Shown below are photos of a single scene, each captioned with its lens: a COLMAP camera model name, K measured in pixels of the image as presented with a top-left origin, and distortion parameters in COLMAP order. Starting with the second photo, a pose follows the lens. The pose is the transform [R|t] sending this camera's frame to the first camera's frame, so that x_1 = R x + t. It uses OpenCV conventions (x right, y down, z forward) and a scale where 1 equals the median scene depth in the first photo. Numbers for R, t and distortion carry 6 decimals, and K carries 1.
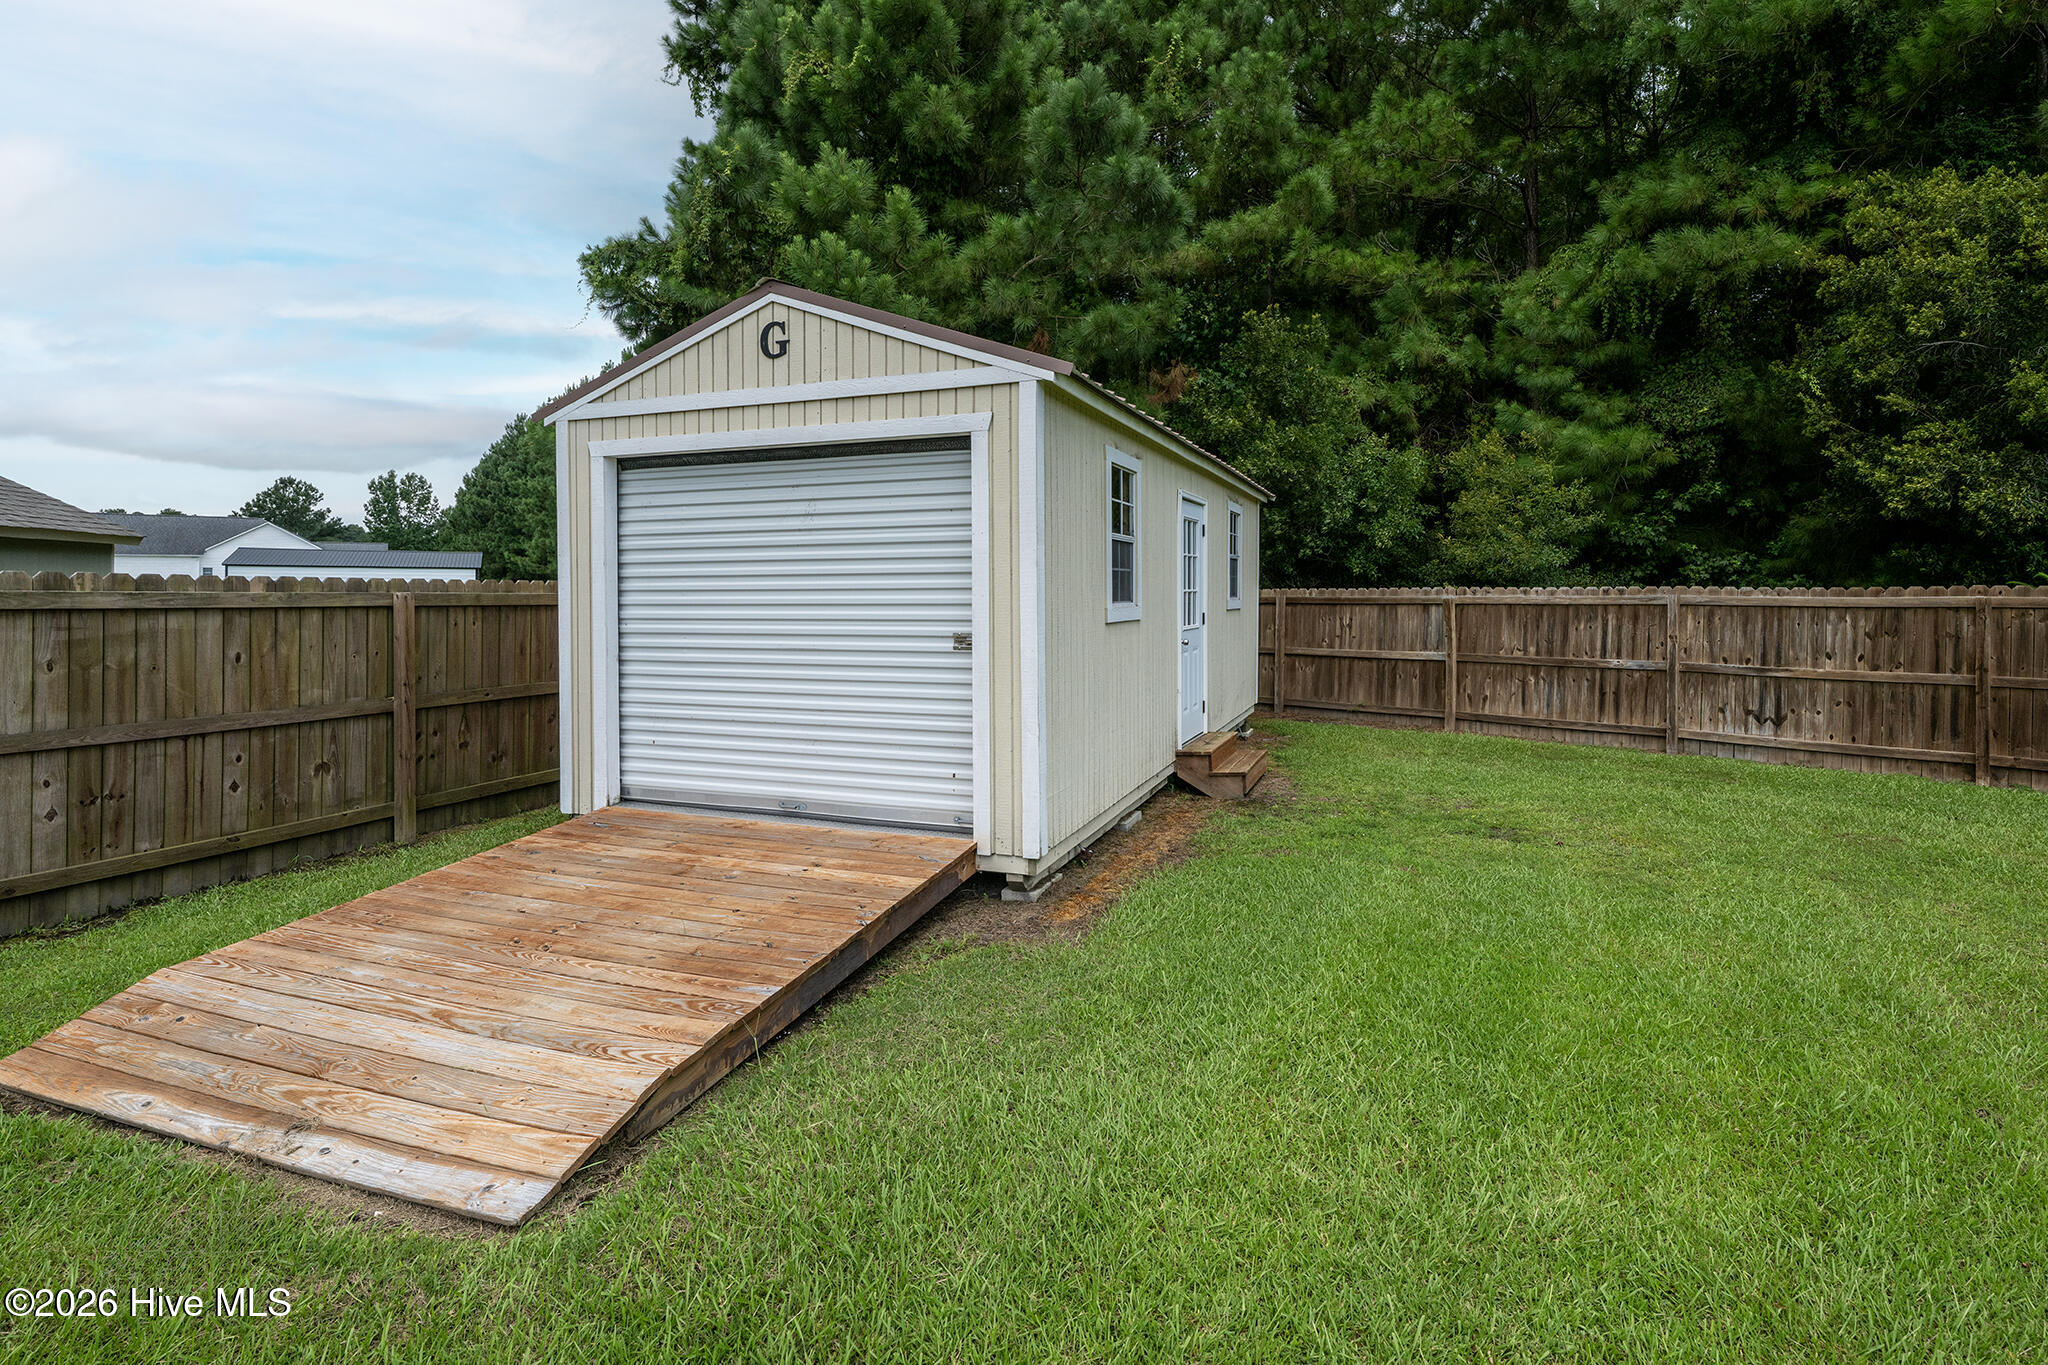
lens RADIAL K [[984.5, 0, 1020.2], [0, 984.5, 575.3], [0, 0, 1]] dist [-0.001325, -0.000460]
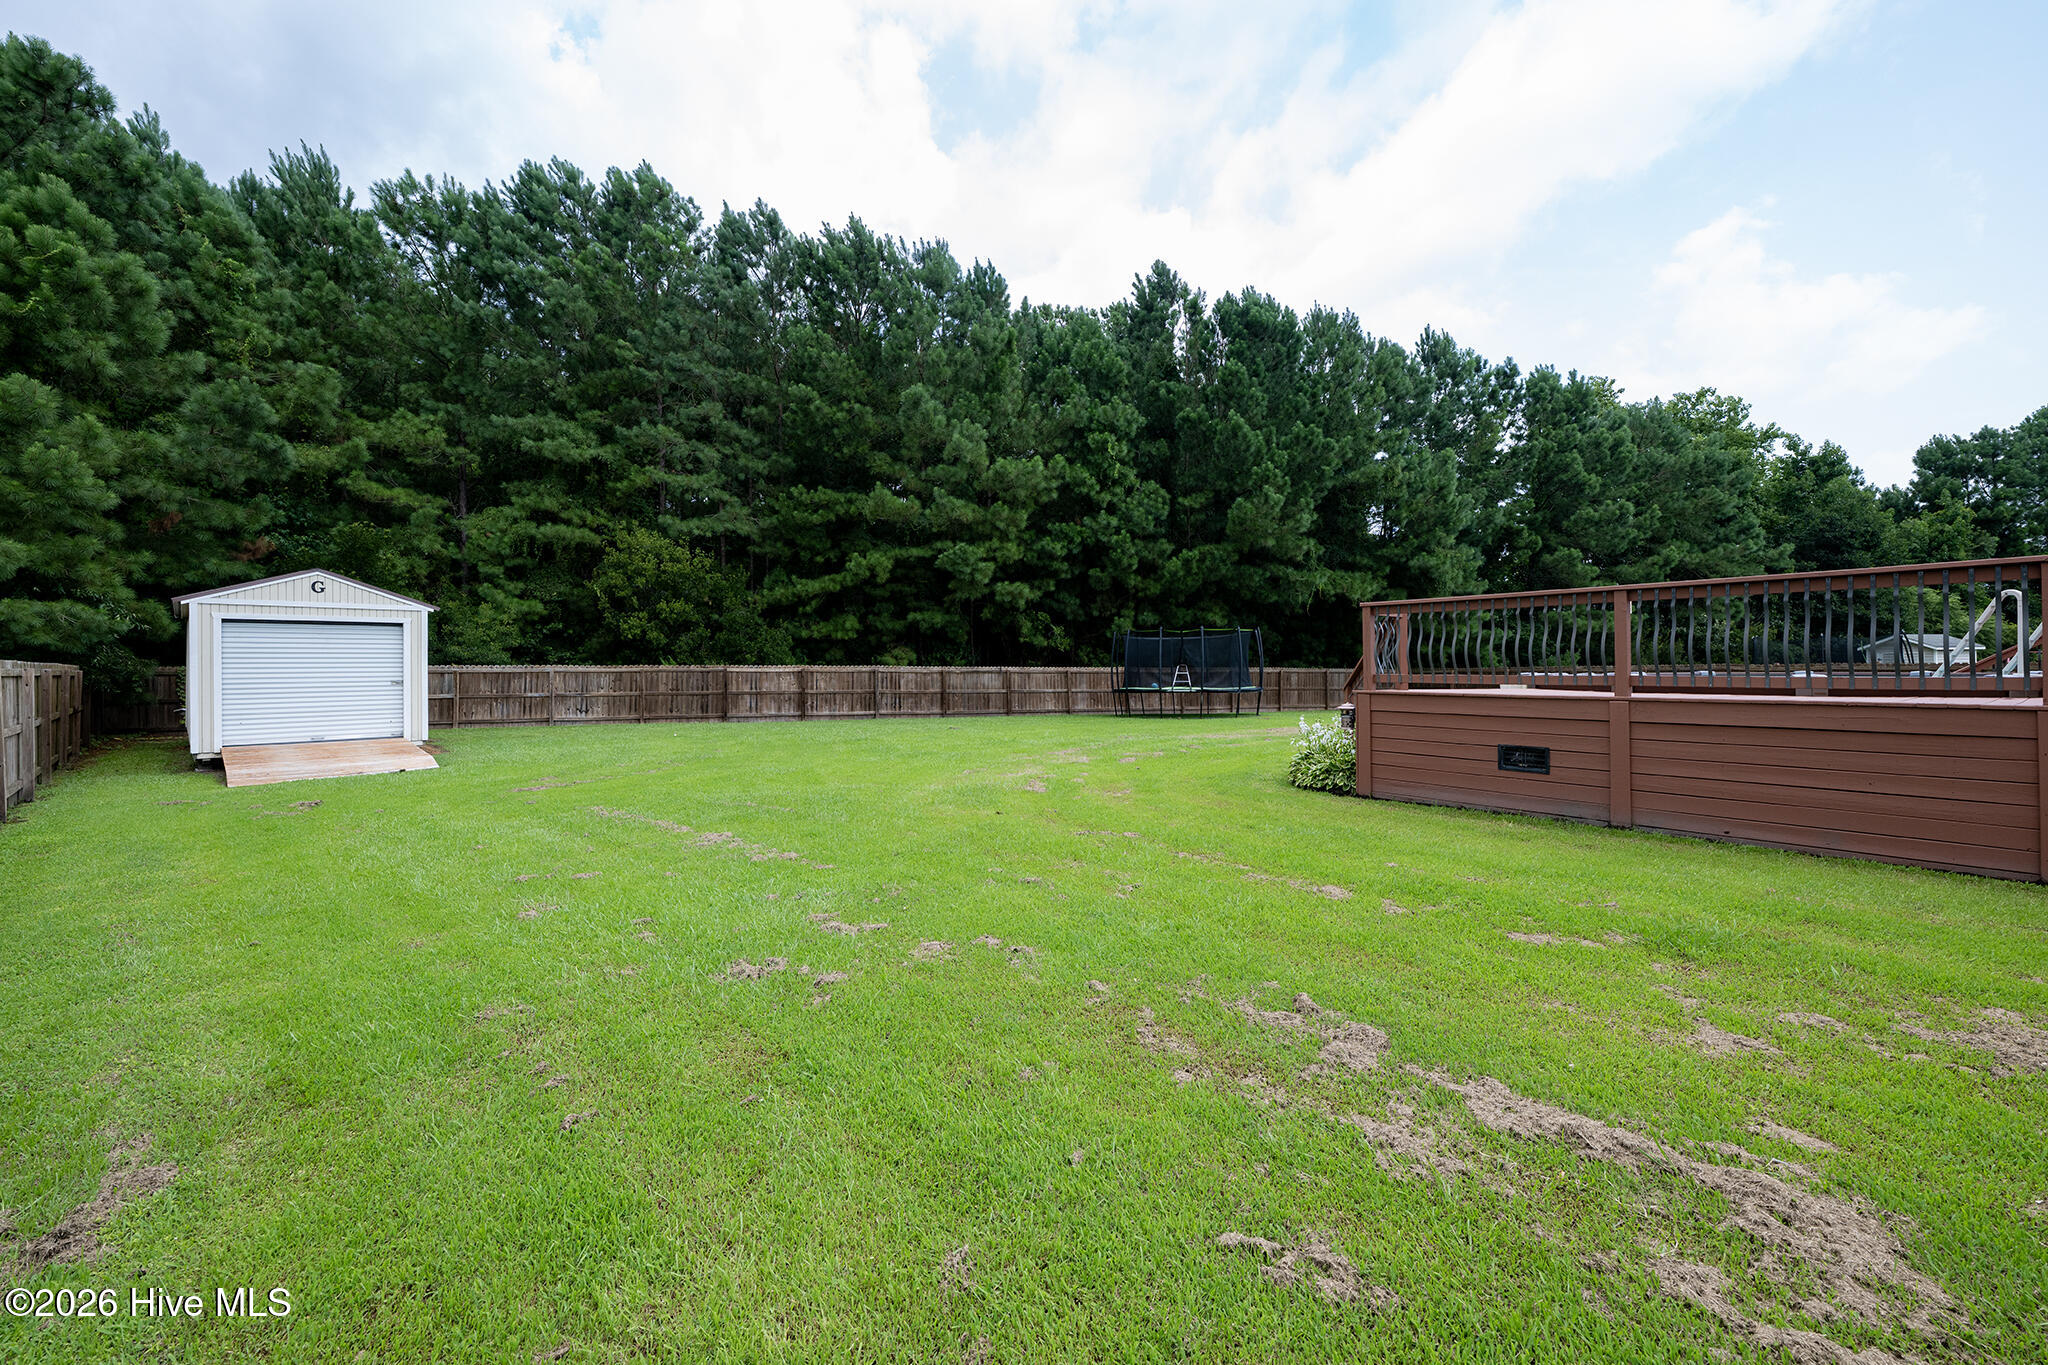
lens RADIAL K [[831.5, 0, 1047.9], [0, 831.5, 679.4], [0, 0, 1]] dist [-0.036719, 0.020184]
pose [[0.351126, -0.017415, 0.936166, -0.899976], [-0.016422, 0.999559, 0.024754, -0.025617], [-0.936184, -0.024065, 0.350685, -0.988273]]
